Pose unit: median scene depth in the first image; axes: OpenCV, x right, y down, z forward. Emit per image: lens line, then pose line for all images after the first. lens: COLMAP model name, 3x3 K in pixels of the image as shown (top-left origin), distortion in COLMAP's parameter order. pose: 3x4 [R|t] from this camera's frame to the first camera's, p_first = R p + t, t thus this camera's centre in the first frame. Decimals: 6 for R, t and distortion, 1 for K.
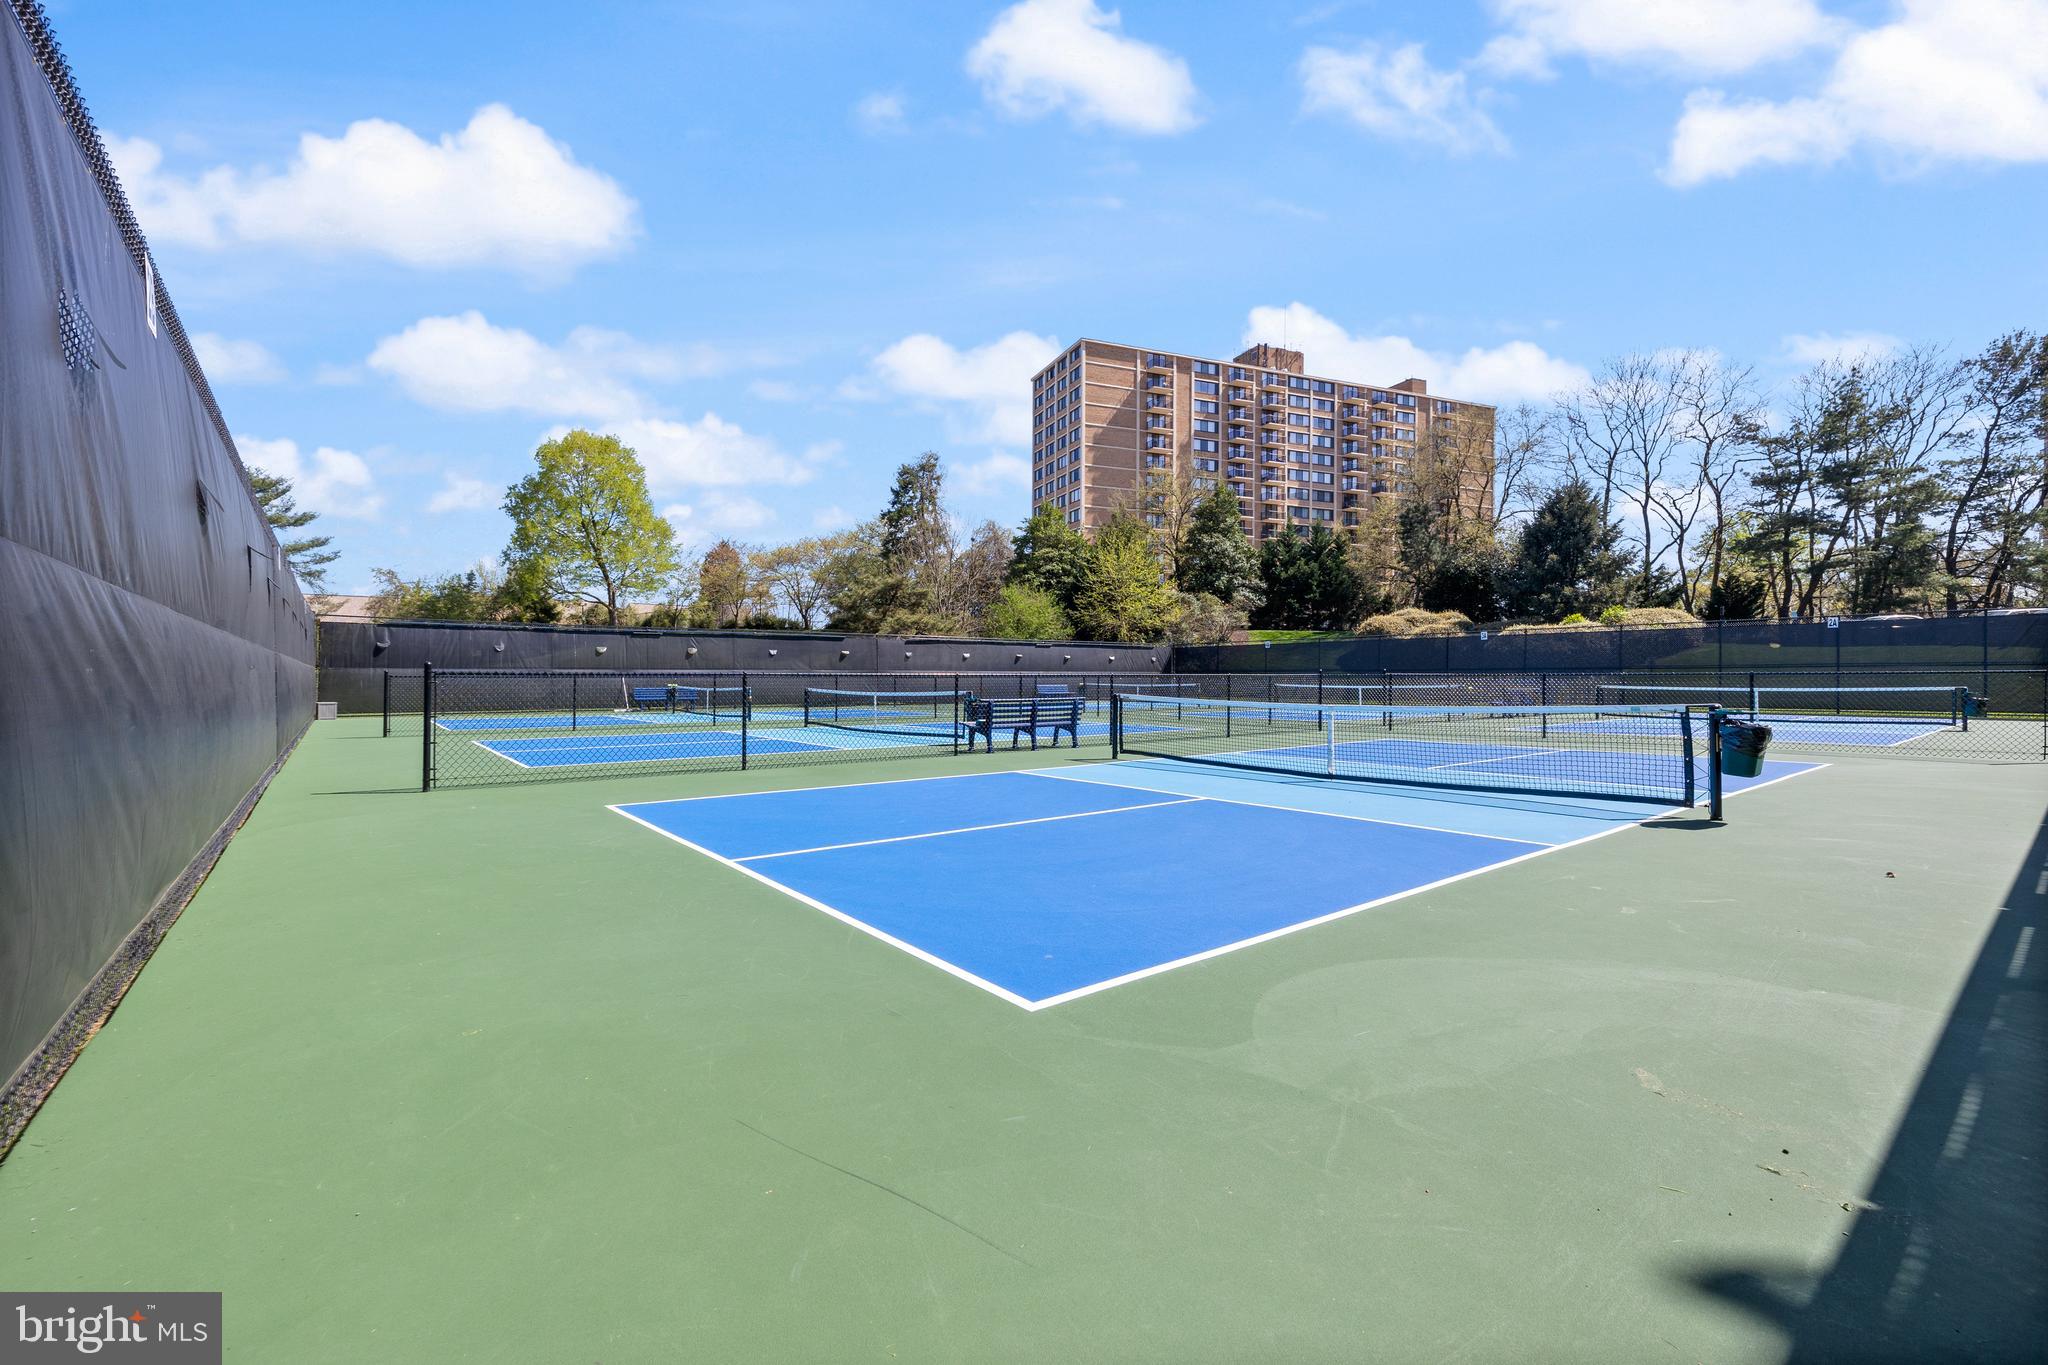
lens RADIAL K [[868.2, 0, 1028.4], [0, 868.2, 679.3], [0, 0, 1]] dist [-0.001295, -0.000004]
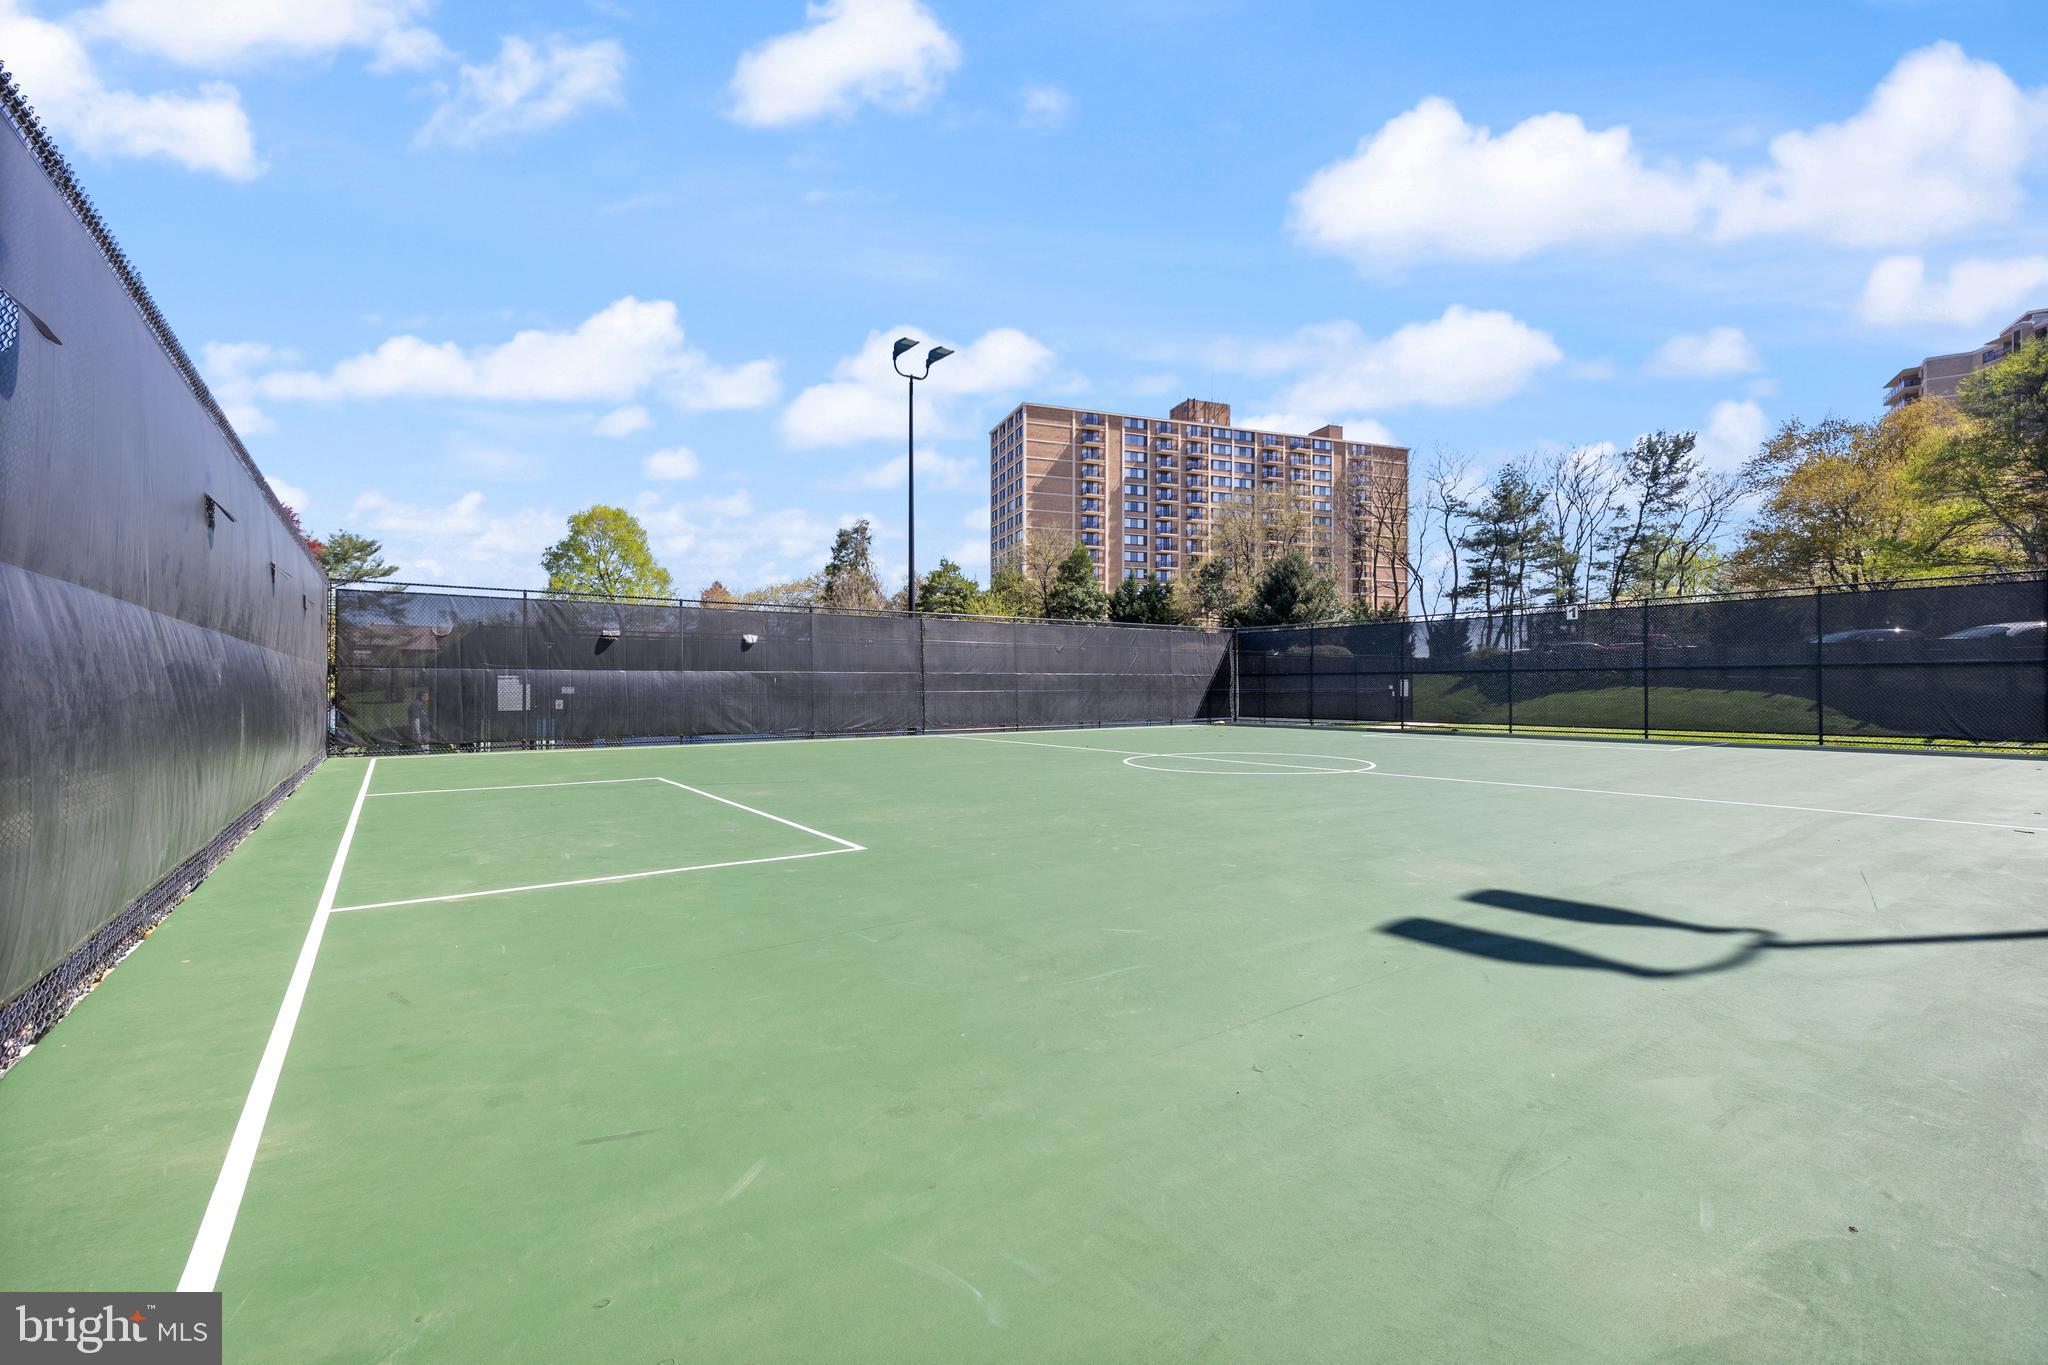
lens RADIAL K [[868.2, 0, 1029.3], [0, 868.2, 681.8], [0, 0, 1]] dist [-0.001295, -0.000004]
pose [[0.999449, -0.001719, -0.033148, 0.101176], [0.001429, 0.999961, -0.008758, -0.002928], [0.033161, 0.008706, 0.999412, -0.164403]]
